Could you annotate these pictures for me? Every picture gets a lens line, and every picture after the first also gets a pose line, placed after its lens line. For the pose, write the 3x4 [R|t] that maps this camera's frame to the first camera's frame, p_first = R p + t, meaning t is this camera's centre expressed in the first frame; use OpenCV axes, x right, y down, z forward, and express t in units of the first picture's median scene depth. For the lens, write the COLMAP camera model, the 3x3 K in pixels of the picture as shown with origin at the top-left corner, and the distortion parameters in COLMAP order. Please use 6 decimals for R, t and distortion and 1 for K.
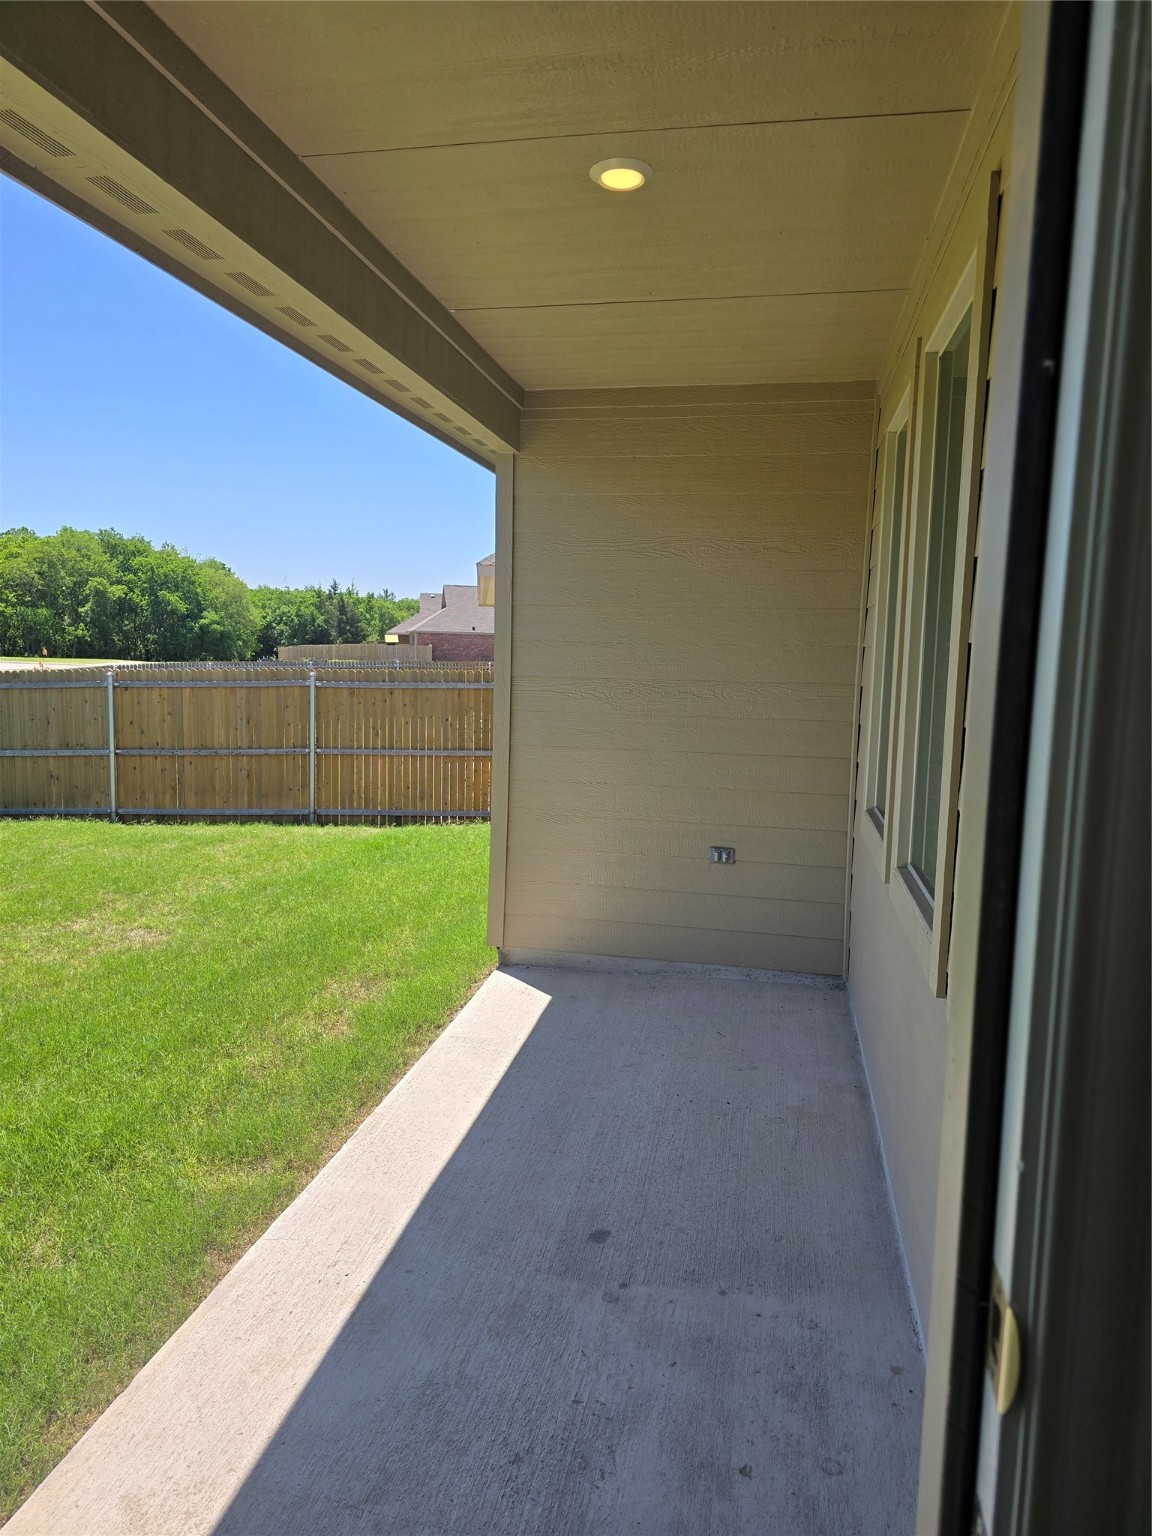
lens RADIAL K [[1028.0, 0, 563.0], [0, 1028.0, 768.3], [0, 0, 1]] dist [0.069579, -0.075940]
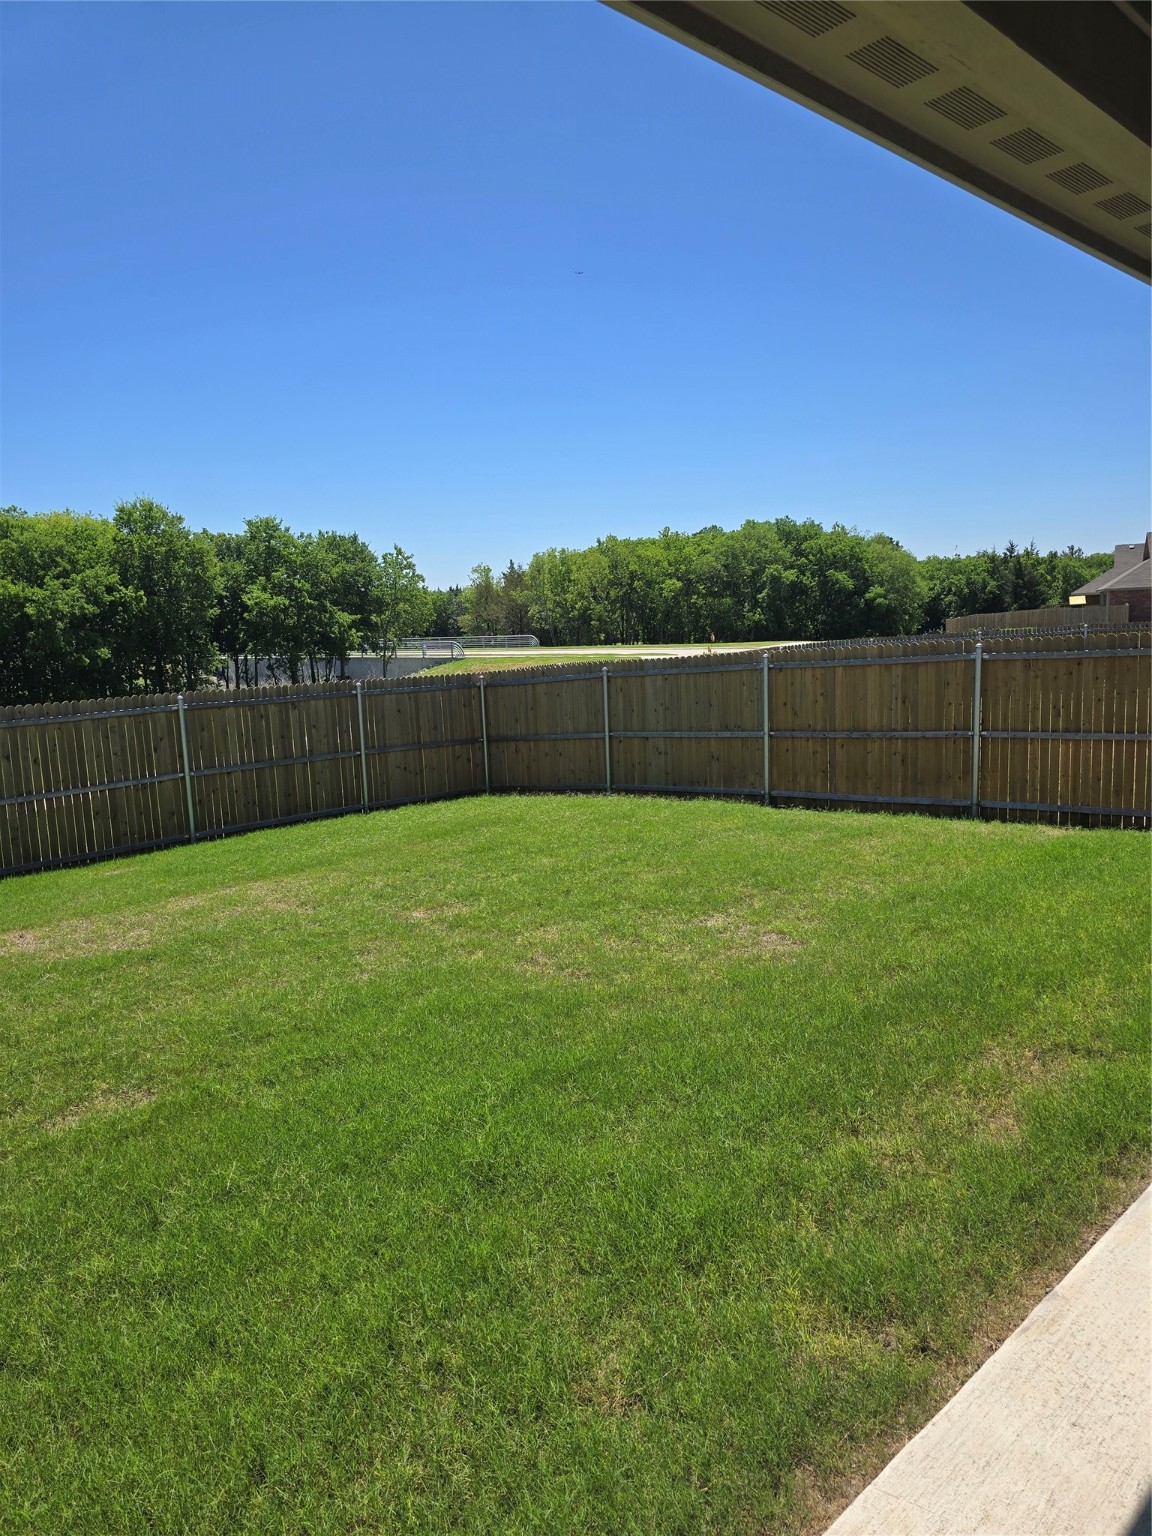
lens RADIAL K [[1028.0, 0, 563.0], [0, 1028.0, 768.3], [0, 0, 1]] dist [0.069579, -0.075940]
pose [[0.813726, 0.025507, -0.580689, -0.016632], [-0.011663, 0.999552, 0.027562, -0.007523], [0.581132, -0.015655, 0.813659, 0.078840]]
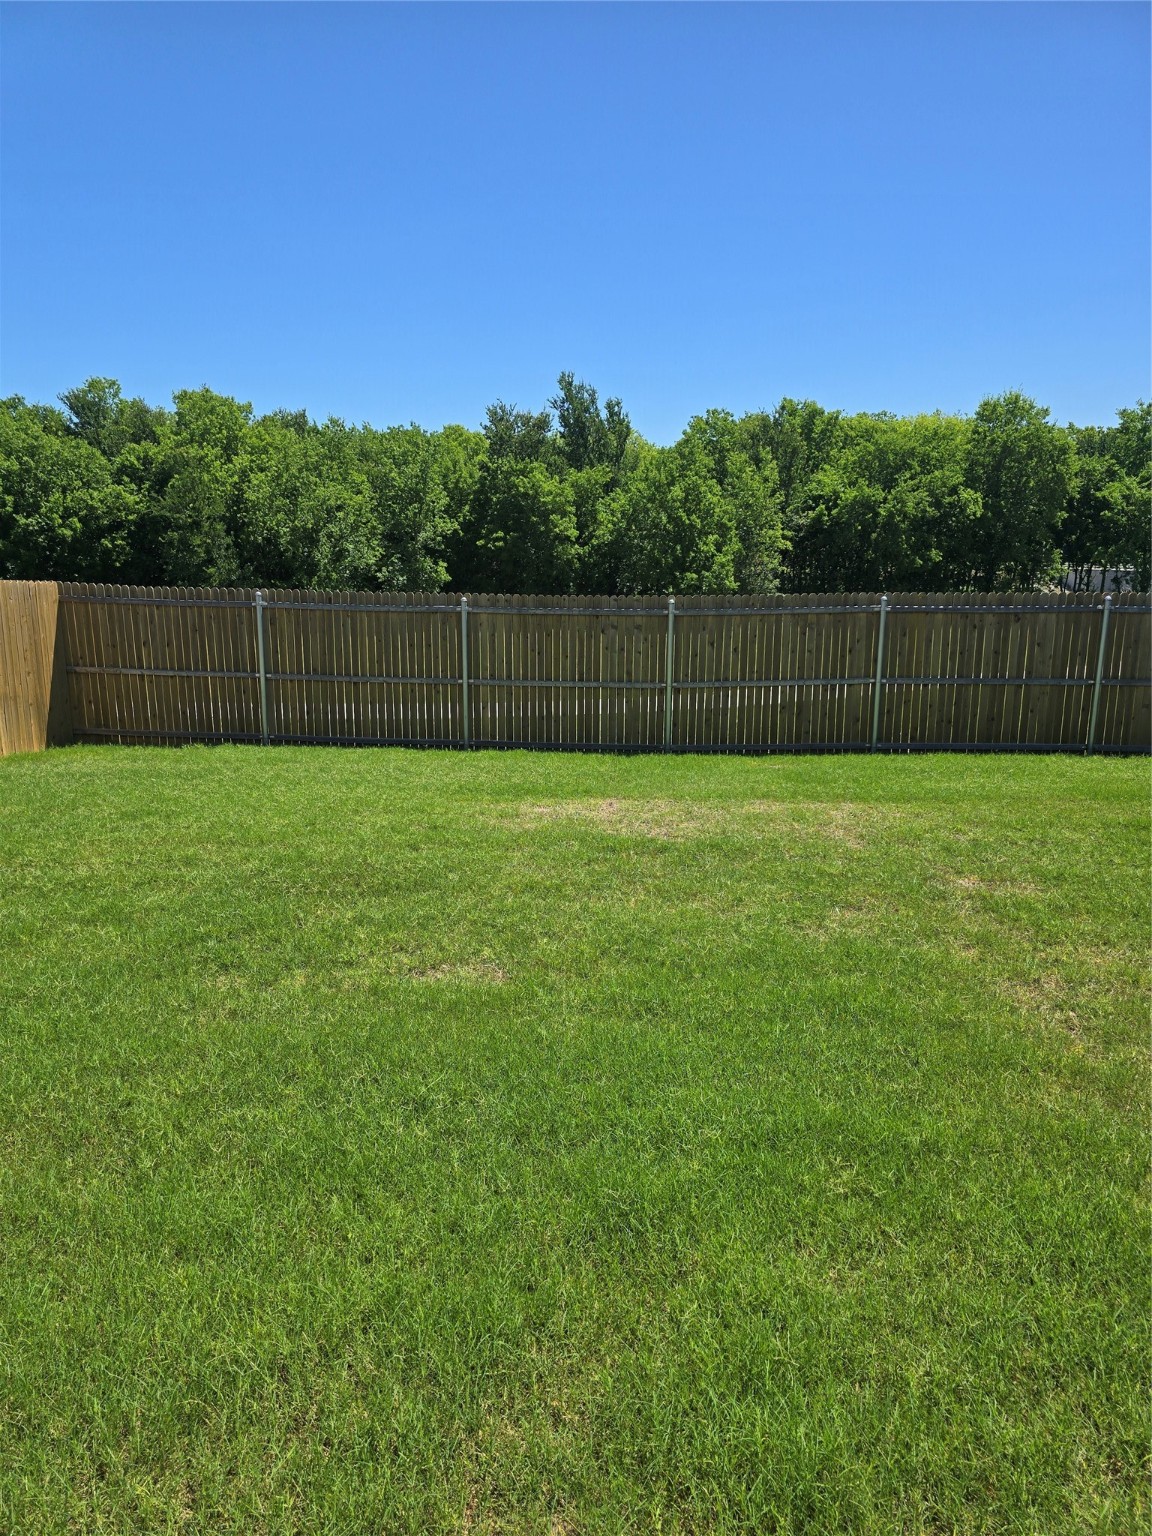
lens RADIAL K [[1028.0, 0, 563.0], [0, 1028.0, 768.3], [0, 0, 1]] dist [0.069579, -0.075940]
pose [[0.164379, 0.183067, -0.969261, -0.004191], [-0.115486, 0.979441, 0.165404, -0.015517], [0.979614, 0.084747, 0.182141, 0.250709]]
